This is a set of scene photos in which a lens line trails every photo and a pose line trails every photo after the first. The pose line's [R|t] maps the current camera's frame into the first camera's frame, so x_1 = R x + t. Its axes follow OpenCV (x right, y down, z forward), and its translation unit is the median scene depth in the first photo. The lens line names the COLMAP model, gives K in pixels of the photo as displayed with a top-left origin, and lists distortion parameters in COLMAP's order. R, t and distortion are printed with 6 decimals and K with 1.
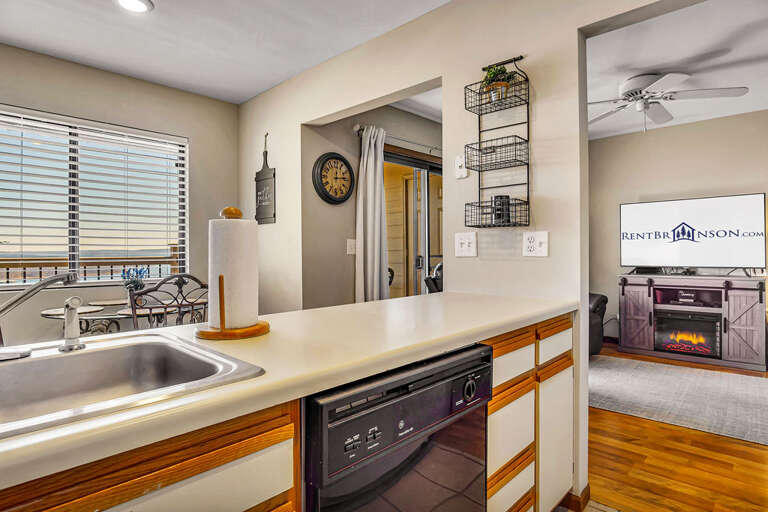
lens RADIAL K [[408.6, 0, 387.9], [0, 408.6, 250.3], [0, 0, 1]] dist [-0.028515, 0.004448]
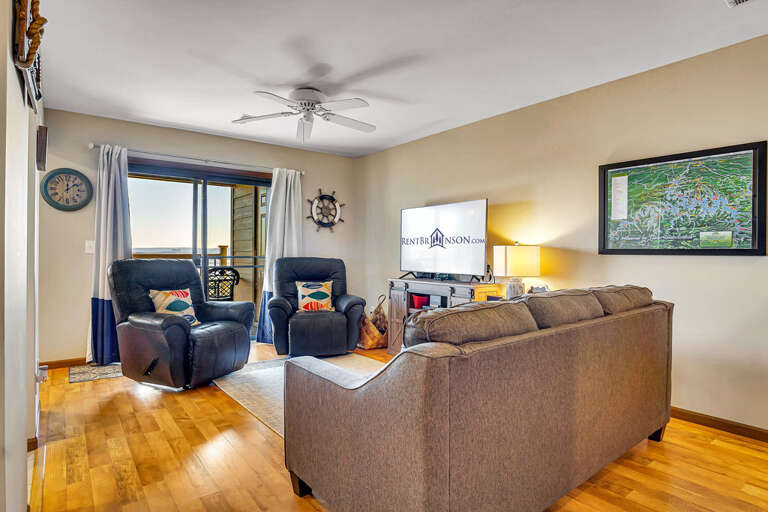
lens RADIAL K [[408.6, 0, 382.1], [0, 408.6, 261.5], [0, 0, 1]] dist [-0.028515, 0.004448]
pose [[0.989810, 0.019958, -0.140992, 0.773969], [-0.017206, 0.999637, 0.020713, -0.005759], [0.141354, -0.018076, 0.989794, -0.030253]]
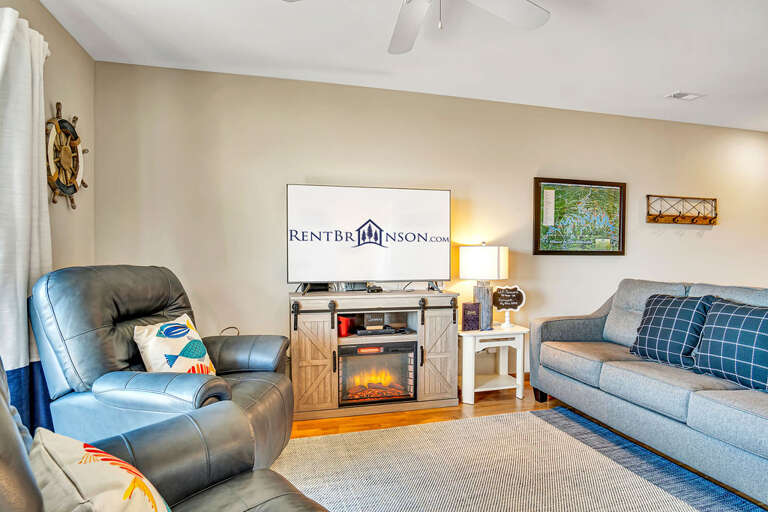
lens RADIAL K [[408.6, 0, 384.5], [0, 408.6, 263.9], [0, 0, 1]] dist [-0.028515, 0.004448]
pose [[0.535685, -0.000267, 0.844418, 0.137212], [-0.003843, 0.999989, 0.002754, 0.008111], [-0.844409, -0.004720, 0.535678, 0.611584]]
